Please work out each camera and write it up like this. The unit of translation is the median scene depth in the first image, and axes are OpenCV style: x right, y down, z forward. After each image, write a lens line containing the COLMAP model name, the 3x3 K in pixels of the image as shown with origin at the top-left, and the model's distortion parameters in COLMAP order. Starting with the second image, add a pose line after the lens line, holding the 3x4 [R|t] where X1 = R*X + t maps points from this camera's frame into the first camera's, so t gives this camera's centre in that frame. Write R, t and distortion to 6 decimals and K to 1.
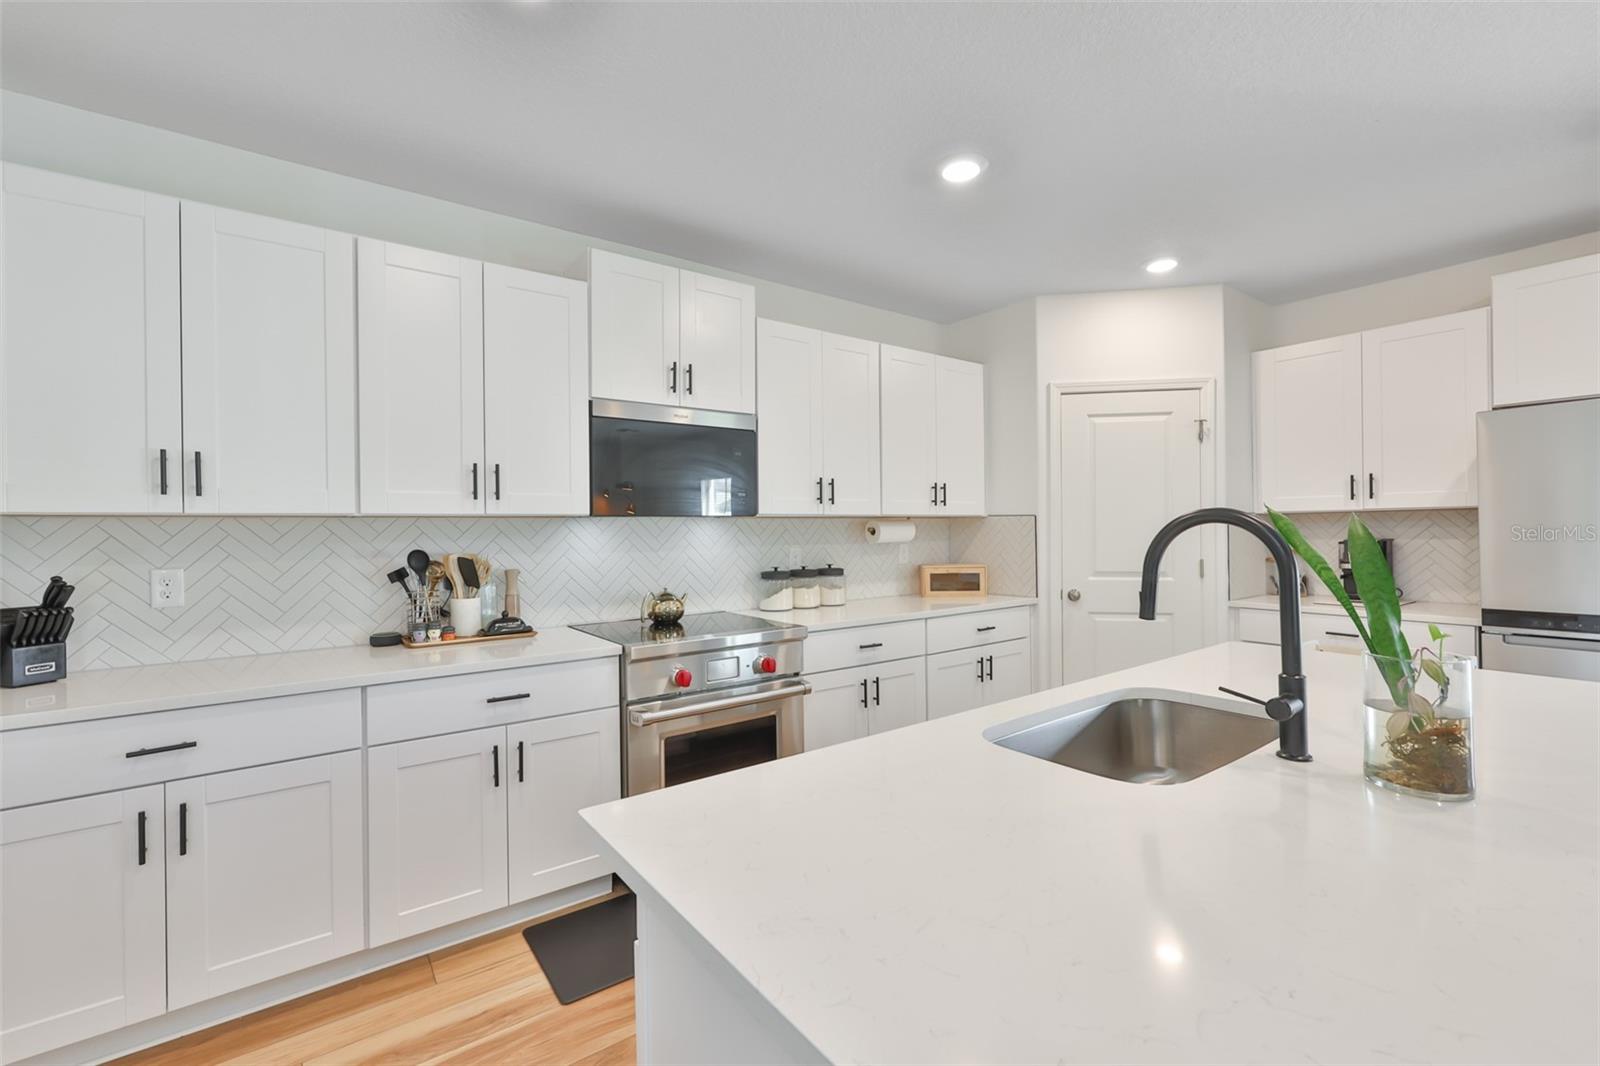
lens RADIAL K [[720.0, 0, 799.6], [0, 720.0, 526.1], [0, 0, 1]] dist [0.009542, -0.000022]
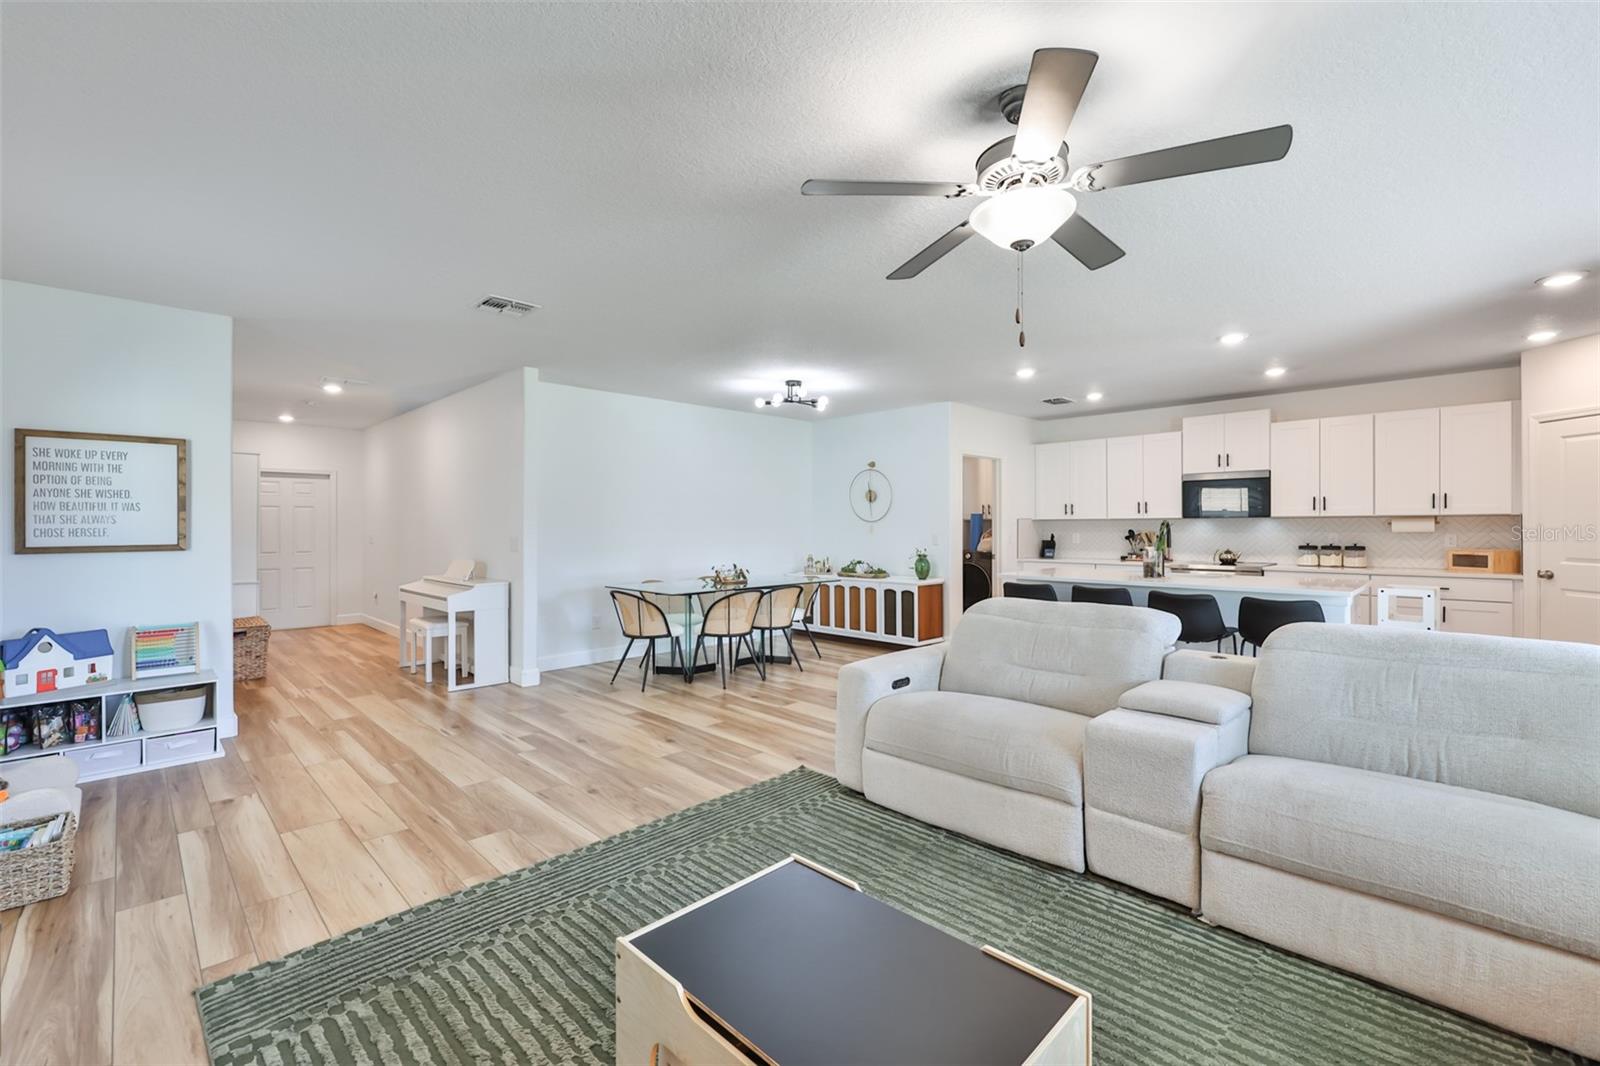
lens RADIAL K [[708.4, 0, 877.2], [0, 708.4, 526.0], [0, 0, 1]] dist [-0.000335, 0.000170]
pose [[0.260790, 0.008447, -0.965359, 1.732620], [0.003745, 0.999945, 0.009761, -0.013587], [0.965388, -0.006161, 0.260744, -0.692929]]
